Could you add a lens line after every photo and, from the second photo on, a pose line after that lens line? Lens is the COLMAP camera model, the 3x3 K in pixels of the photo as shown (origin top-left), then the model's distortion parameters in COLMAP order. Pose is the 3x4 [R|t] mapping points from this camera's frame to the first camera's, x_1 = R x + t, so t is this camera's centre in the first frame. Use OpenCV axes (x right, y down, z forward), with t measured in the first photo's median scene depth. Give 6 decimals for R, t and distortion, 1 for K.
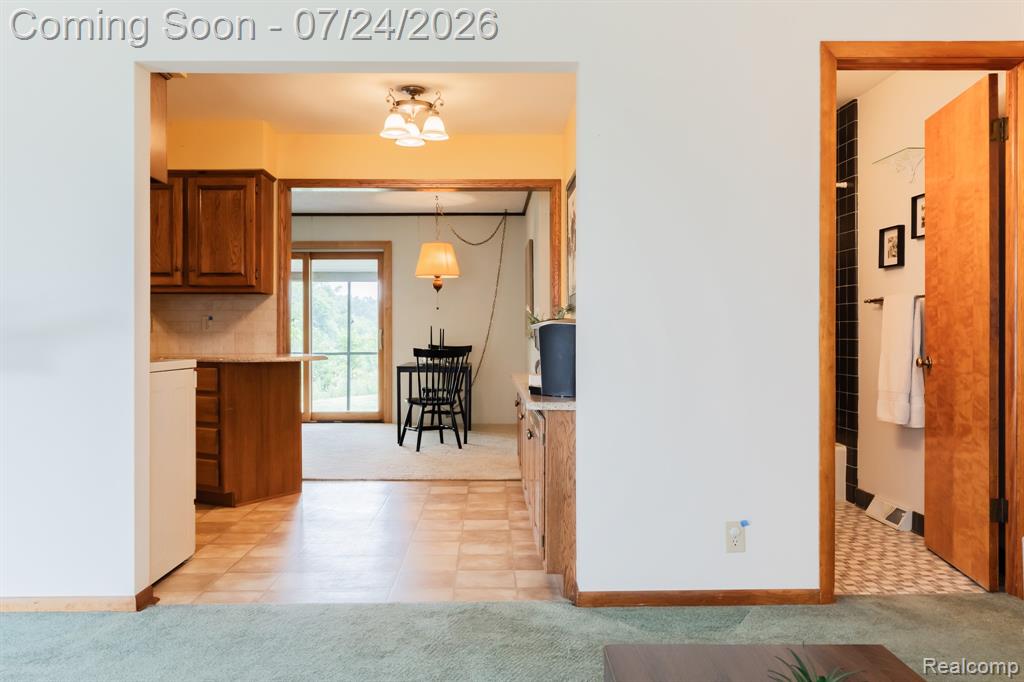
lens RADIAL K [[825.5, 0, 487.6], [0, 825.5, 337.9], [0, 0, 1]] dist [-0.005672, -0.000865]
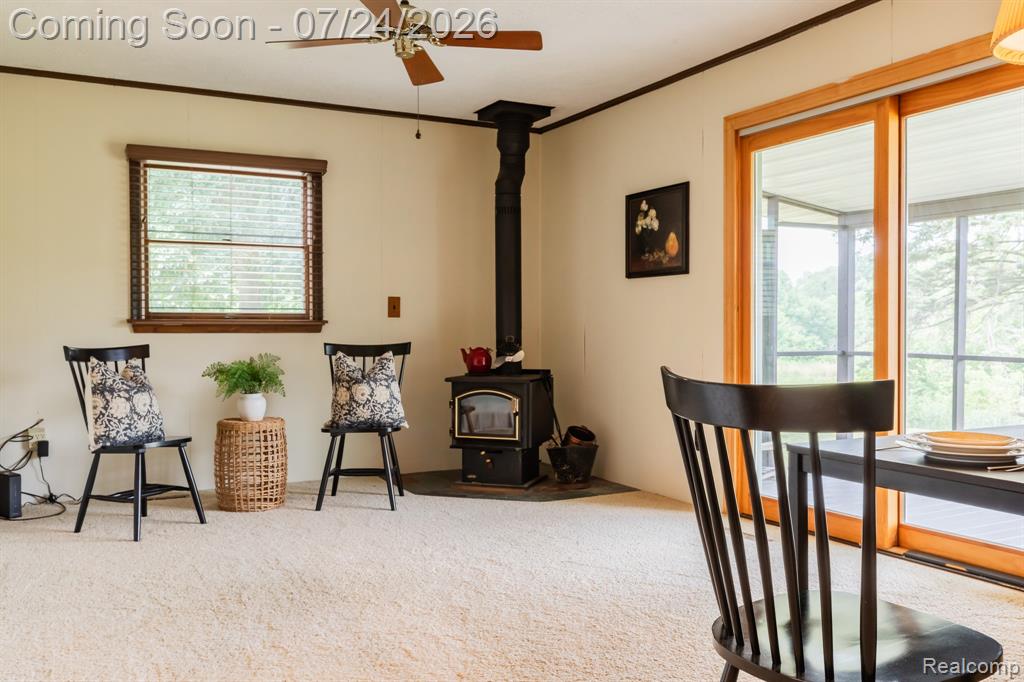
lens RADIAL K [[866.5, 0, 502.7], [0, 866.5, 343.6], [0, 0, 1]] dist [0.007241, 0.005858]
pose [[0.461500, 0.014162, -0.887027, 0.089758], [-0.001388, 0.999883, 0.015242, 0.004641], [0.887139, -0.005803, 0.461466, 1.142470]]
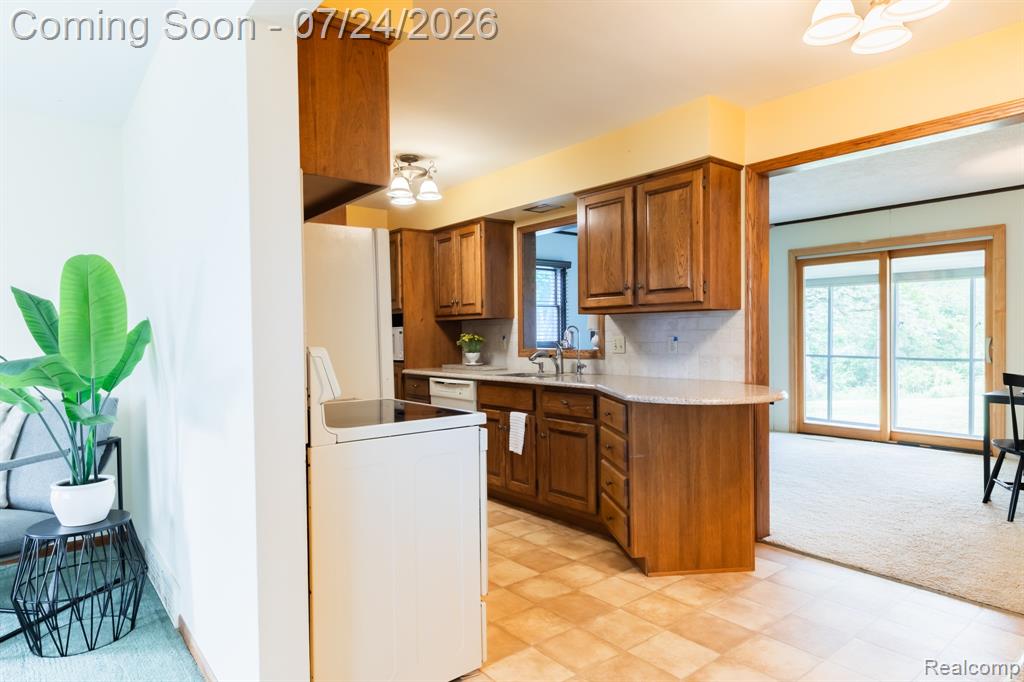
lens RADIAL K [[606.0, 0, 510.3], [0, 606.0, 344.7], [0, 0, 1]] dist [0.014281, -0.000040]
pose [[0.628245, 0.006804, -0.777986, 0.067899], [0.011173, 0.999780, 0.017765, -0.032814], [0.777935, -0.019853, 0.628030, 0.468713]]
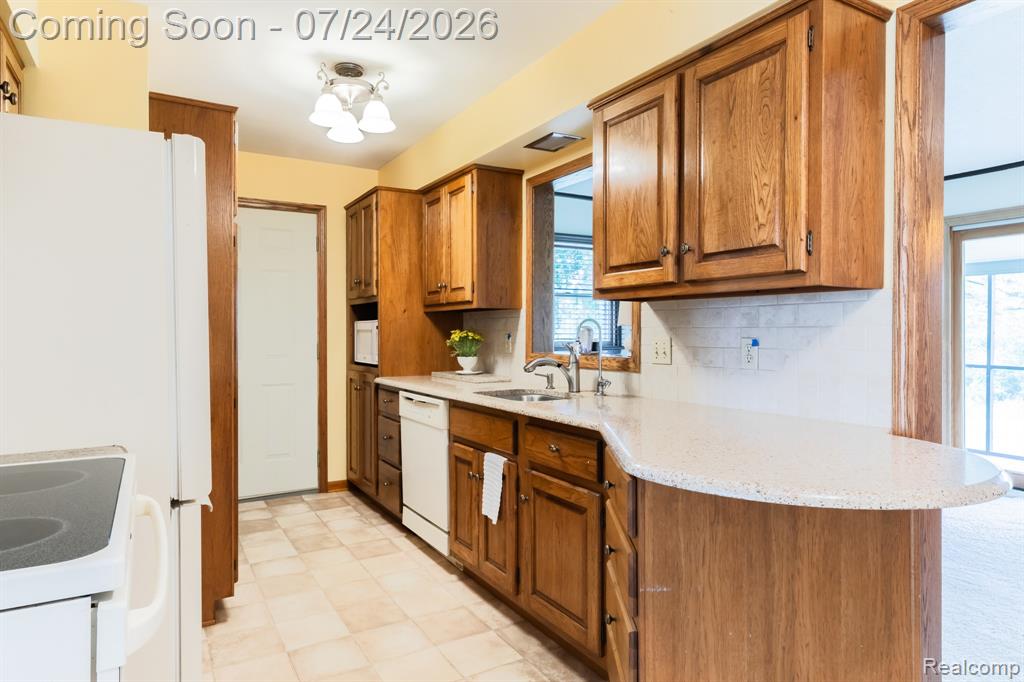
lens RADIAL K [[615.6, 0, 504.9], [0, 615.6, 333.3], [0, 0, 1]] dist [0.010505, 0.000327]
pose [[0.502103, 0.002216, -0.864805, -0.086607], [-0.001290, 0.999998, 0.001813, -0.031513], [0.864807, 0.000205, 0.502105, 0.707319]]
